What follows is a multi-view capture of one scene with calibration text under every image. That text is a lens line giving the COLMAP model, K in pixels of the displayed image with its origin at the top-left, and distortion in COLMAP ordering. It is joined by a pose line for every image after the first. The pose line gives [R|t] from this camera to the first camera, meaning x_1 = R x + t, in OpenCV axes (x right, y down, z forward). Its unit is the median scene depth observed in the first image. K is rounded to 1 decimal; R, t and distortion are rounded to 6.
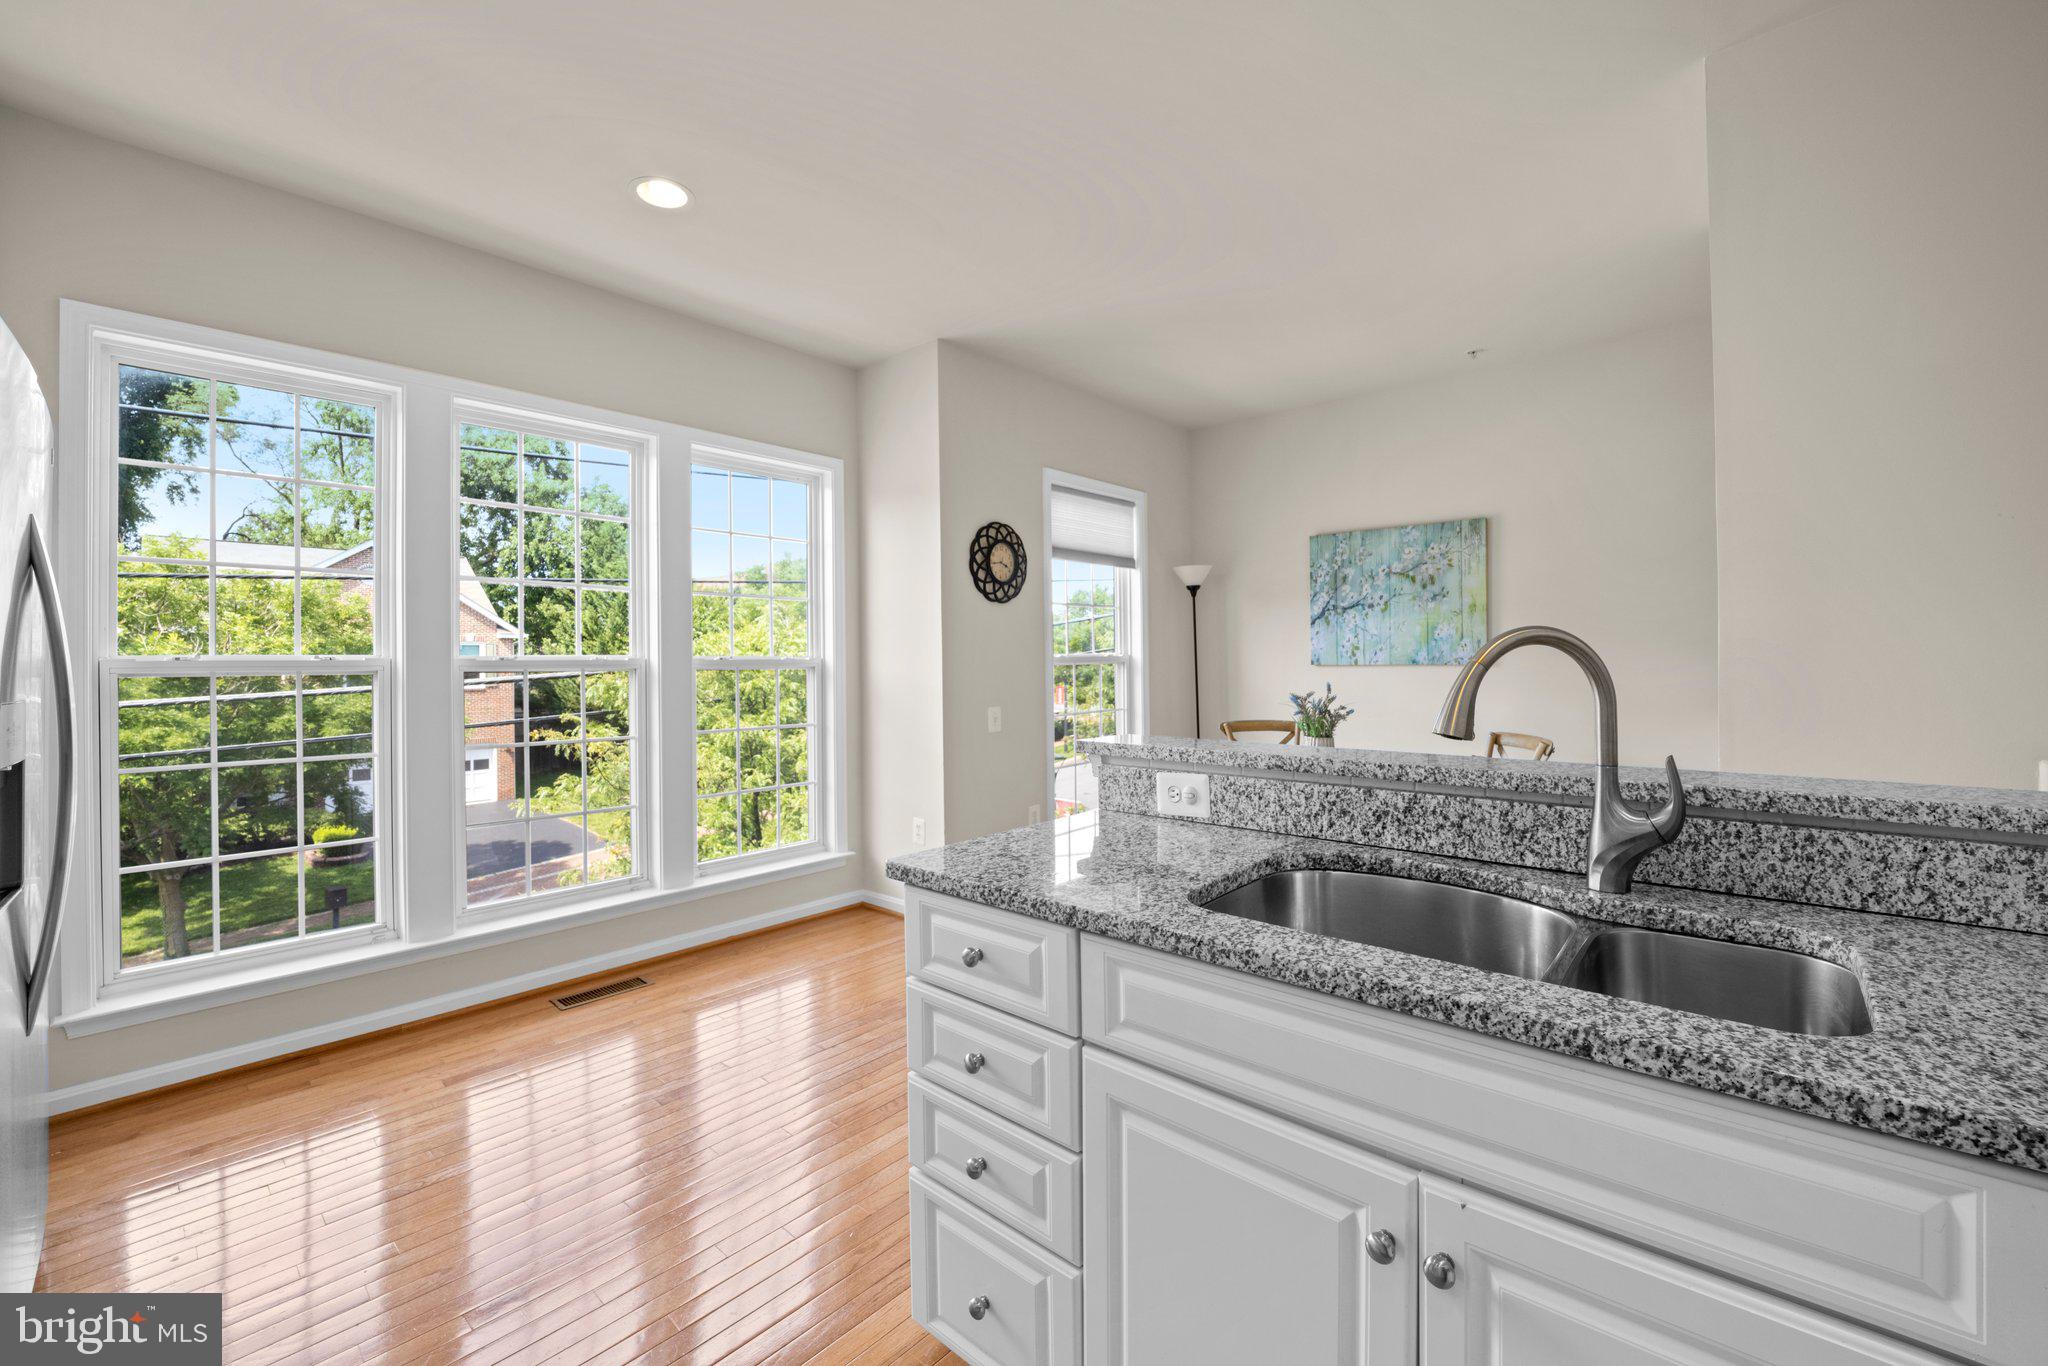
lens RADIAL K [[828.8, 0, 1026.6], [0, 828.8, 662.9], [0, 0, 1]] dist [-0.011040, -0.002708]
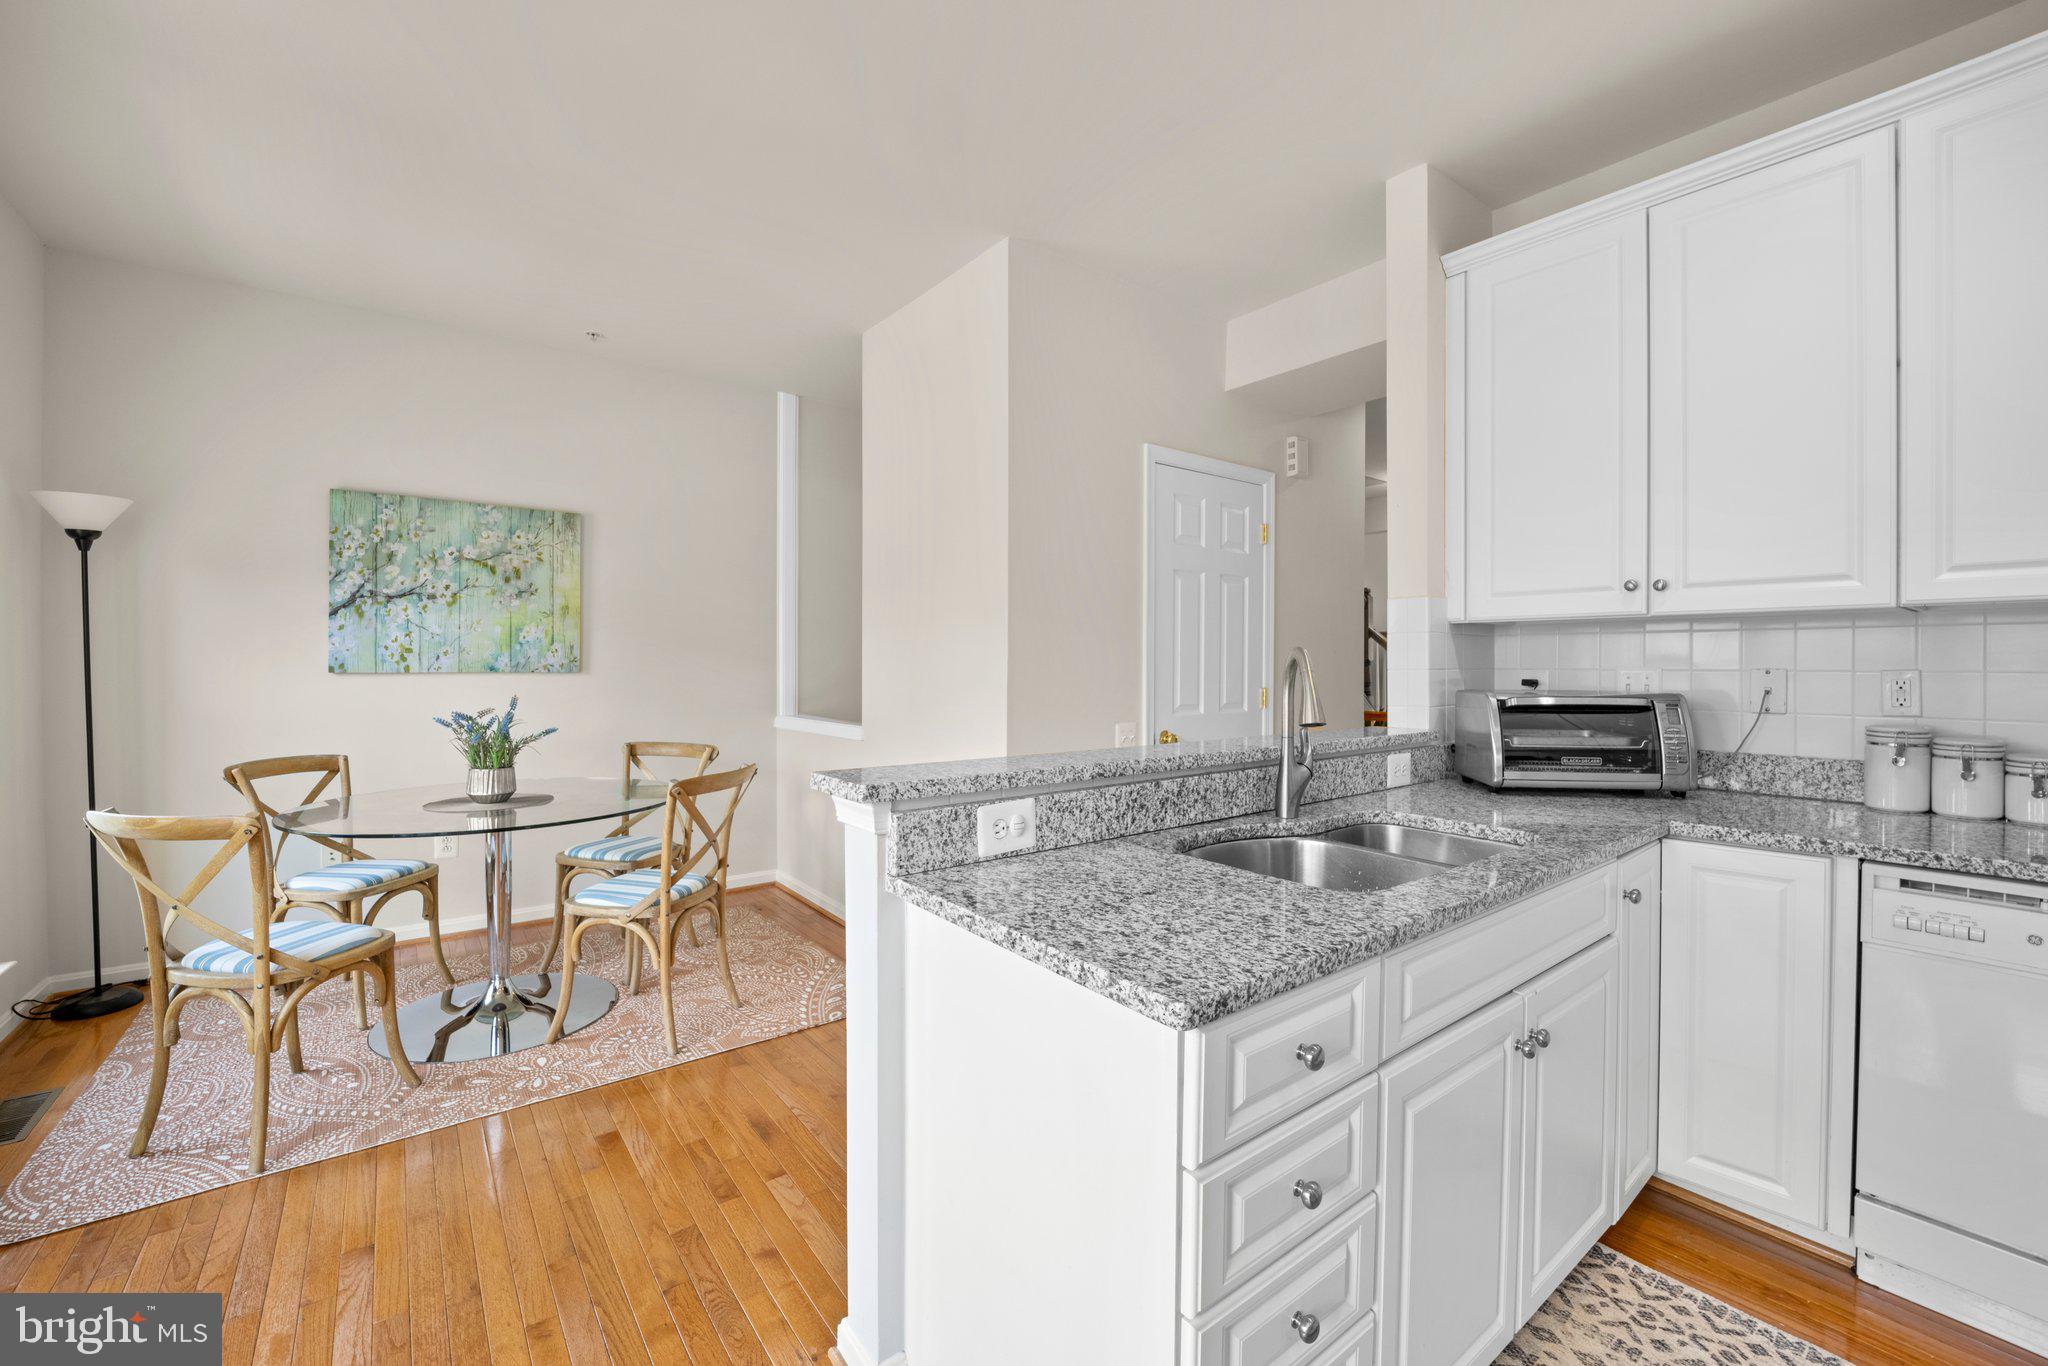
lens RADIAL K [[828.8, 0, 1022.9], [0, 828.8, 669.1], [0, 0, 1]] dist [-0.011040, -0.002708]
pose [[0.191950, 0.003588, 0.981398, -0.254568], [-0.002388, 0.999992, -0.003189, 0.000383], [-0.981402, -0.001732, 0.191957, 0.327816]]
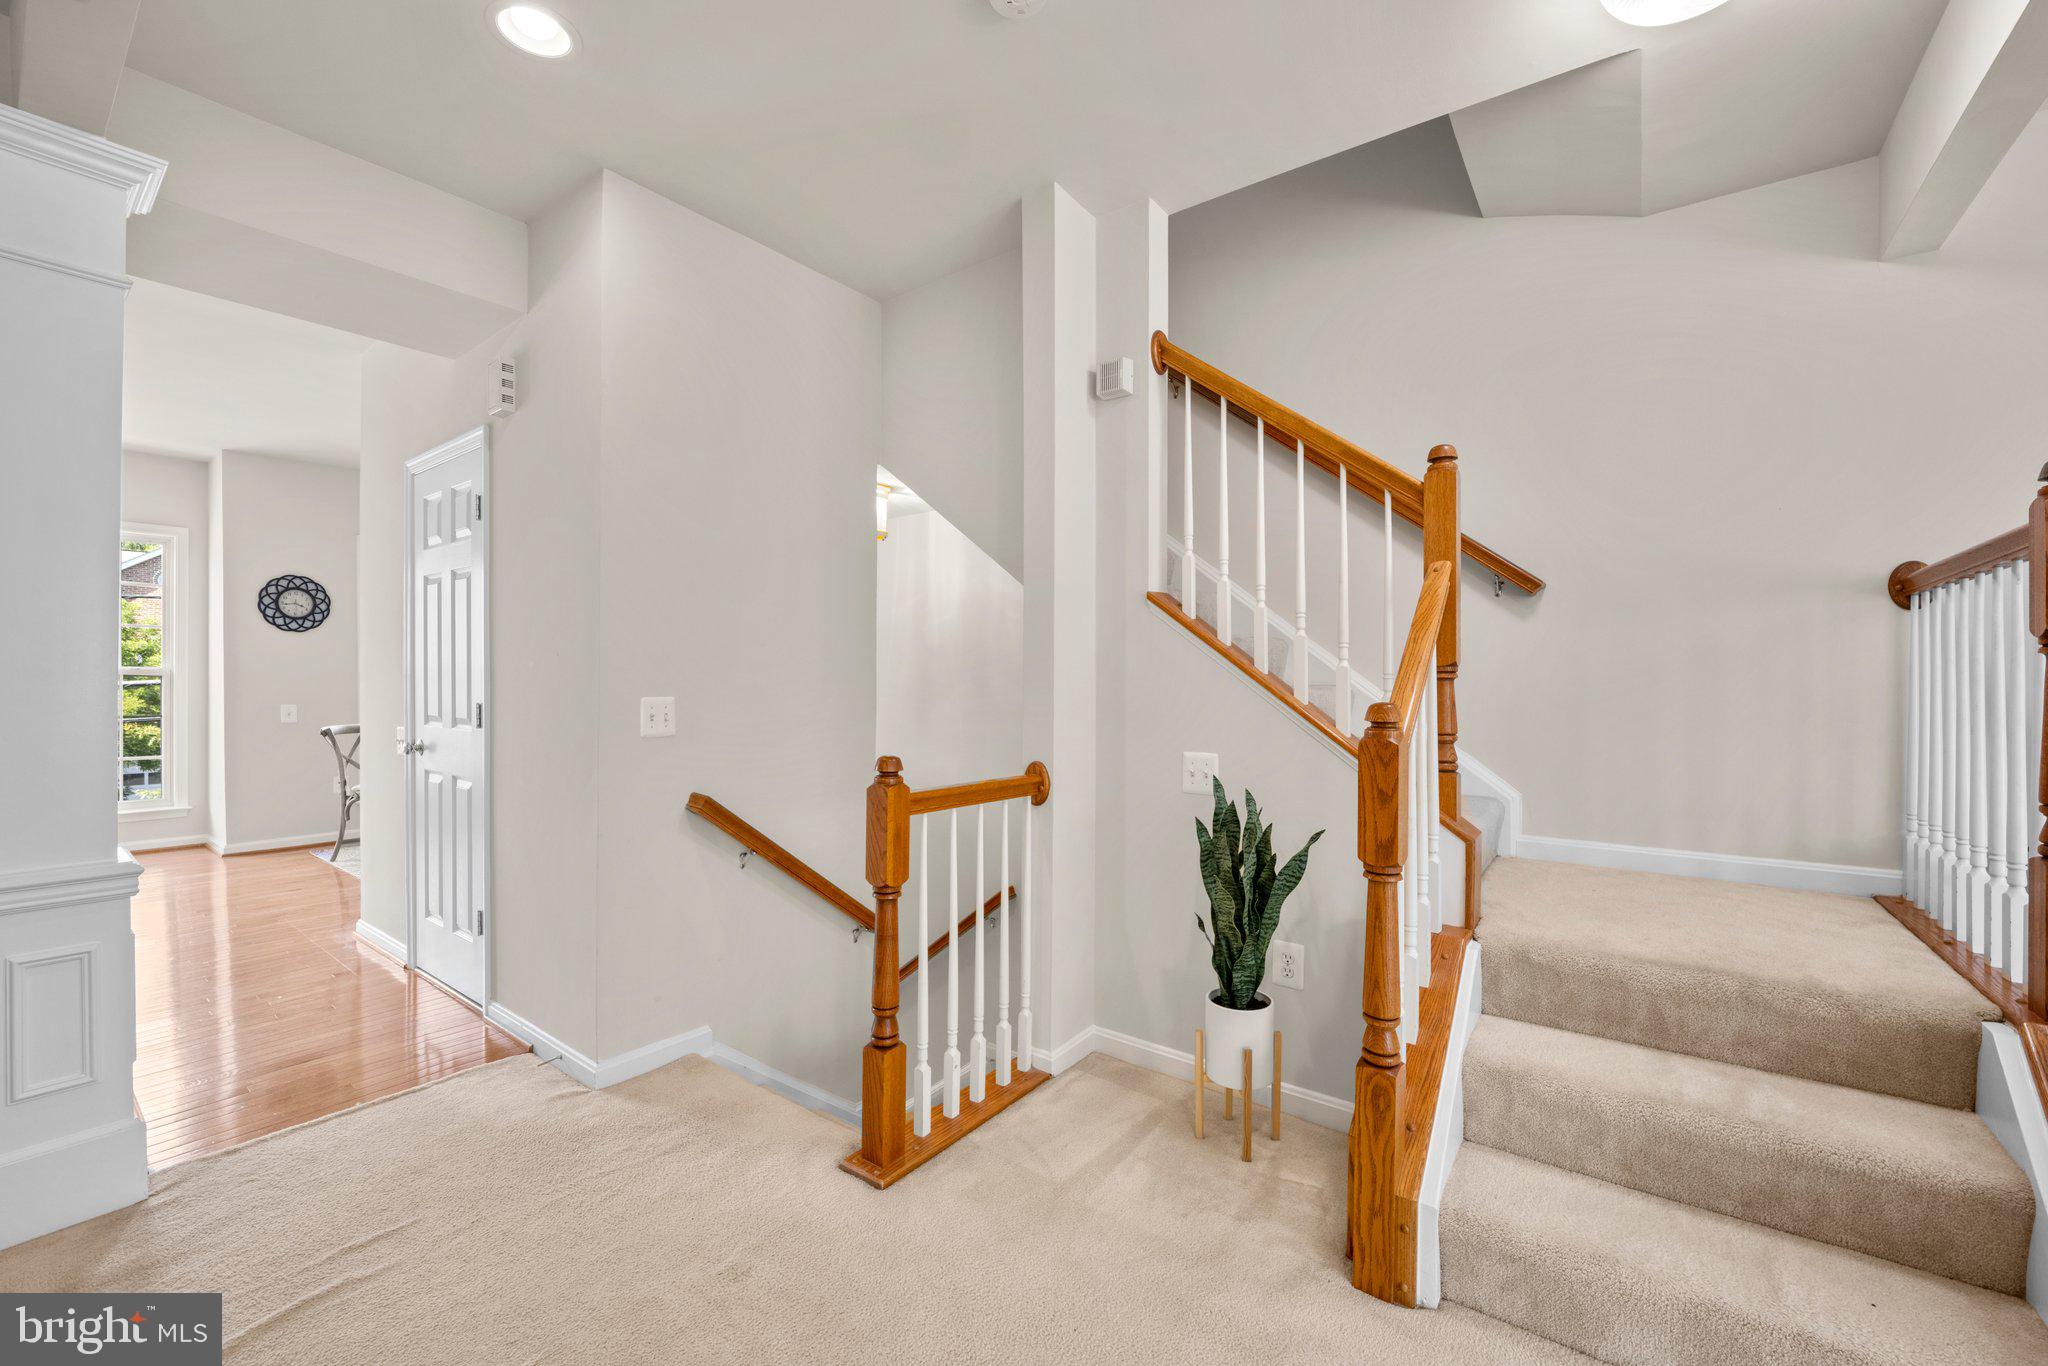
lens RADIAL K [[828.8, 0, 1020.1], [0, 828.8, 687.2], [0, 0, 1]] dist [-0.011040, -0.002708]
pose [[0.997354, 0.012486, 0.071615, 1.044925], [-0.013397, 0.999835, 0.012252, -0.010761], [-0.071451, -0.013179, 0.997357, -0.464915]]
